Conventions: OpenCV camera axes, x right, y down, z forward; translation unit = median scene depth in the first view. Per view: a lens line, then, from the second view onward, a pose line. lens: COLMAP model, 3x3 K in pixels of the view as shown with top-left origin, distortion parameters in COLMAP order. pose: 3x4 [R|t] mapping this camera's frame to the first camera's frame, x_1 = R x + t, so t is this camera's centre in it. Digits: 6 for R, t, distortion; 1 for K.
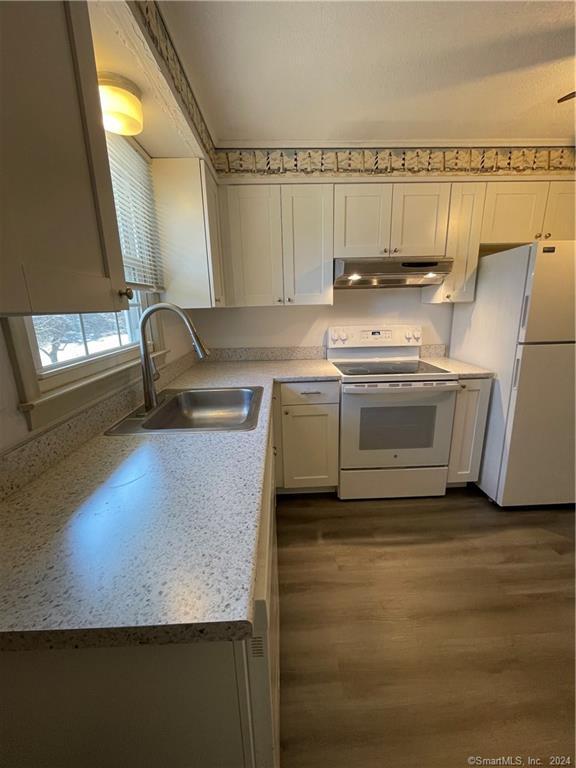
lens RADIAL K [[309.7, 0, 289.1], [0, 309.7, 383.1], [0, 0, 1]] dist [-0.002980, -0.000488]
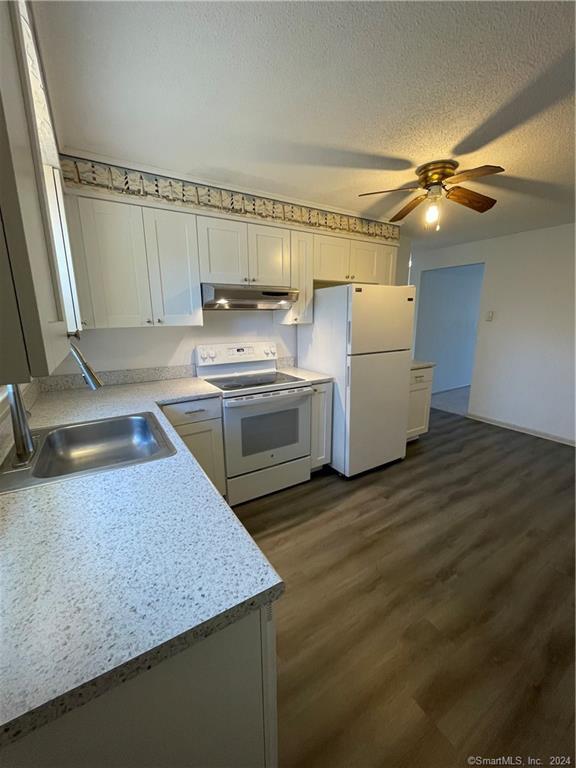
lens RADIAL K [[309.7, 0, 287.6], [0, 309.7, 382.9], [0, 0, 1]] dist [-0.002980, -0.000488]
pose [[0.868123, -0.089252, 0.488258, -0.157803], [0.106228, 0.994316, -0.007115, -0.022438], [-0.484848, 0.058043, 0.872670, -0.059728]]
